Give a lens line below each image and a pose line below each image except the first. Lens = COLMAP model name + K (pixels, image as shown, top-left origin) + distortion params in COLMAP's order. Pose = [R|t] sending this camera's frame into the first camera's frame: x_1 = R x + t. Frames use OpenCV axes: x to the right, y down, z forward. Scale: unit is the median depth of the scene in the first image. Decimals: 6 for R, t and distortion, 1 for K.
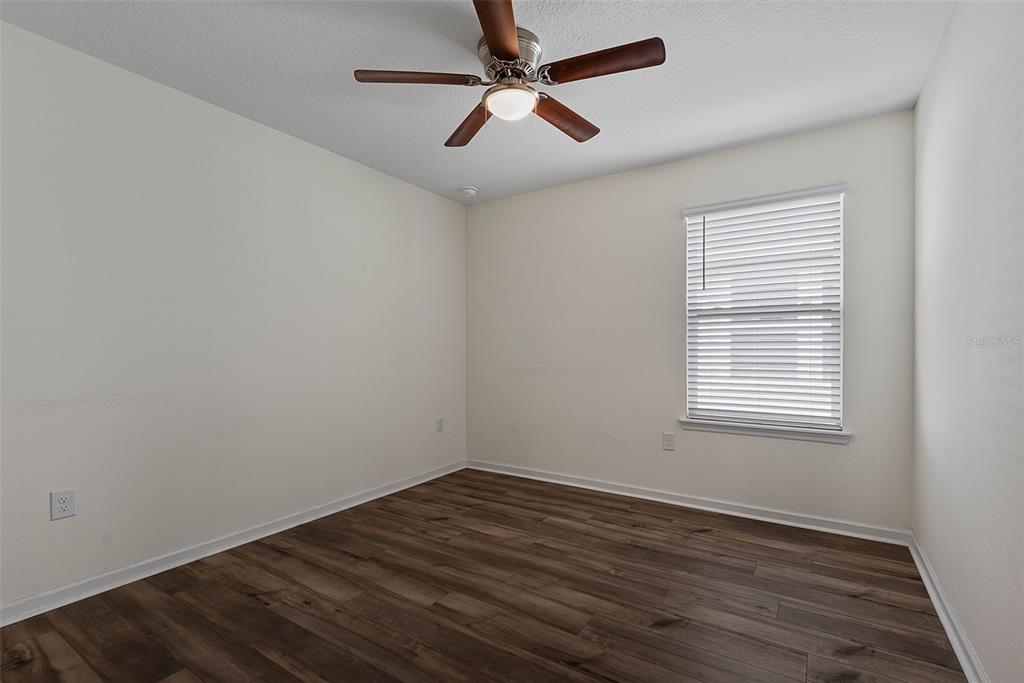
lens RADIAL K [[470.2, 0, 510.9], [0, 470.2, 351.5], [0, 0, 1]] dist [0.025289, -0.018481]
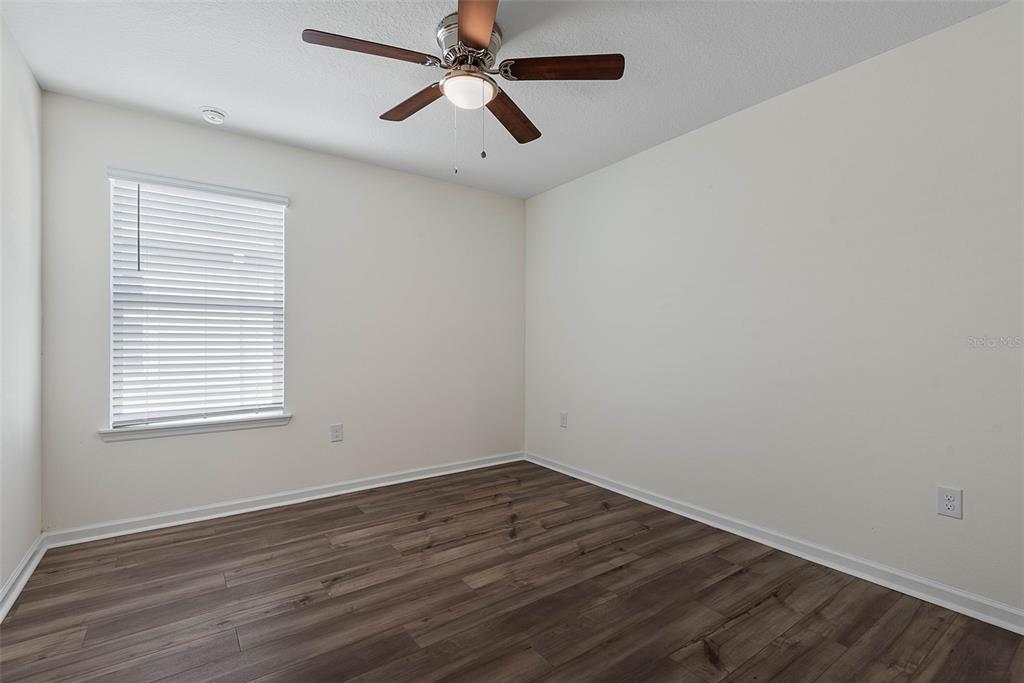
lens RADIAL K [[460.7, 0, 516.9], [0, 460.7, 340.8], [0, 0, 1]] dist [0.029266, -0.018869]
pose [[0.337925, 0.002397, 0.941170, -0.163880], [0.000696, 0.999996, -0.002796, -0.004175], [-0.941173, 0.001600, 0.337922, 0.096307]]
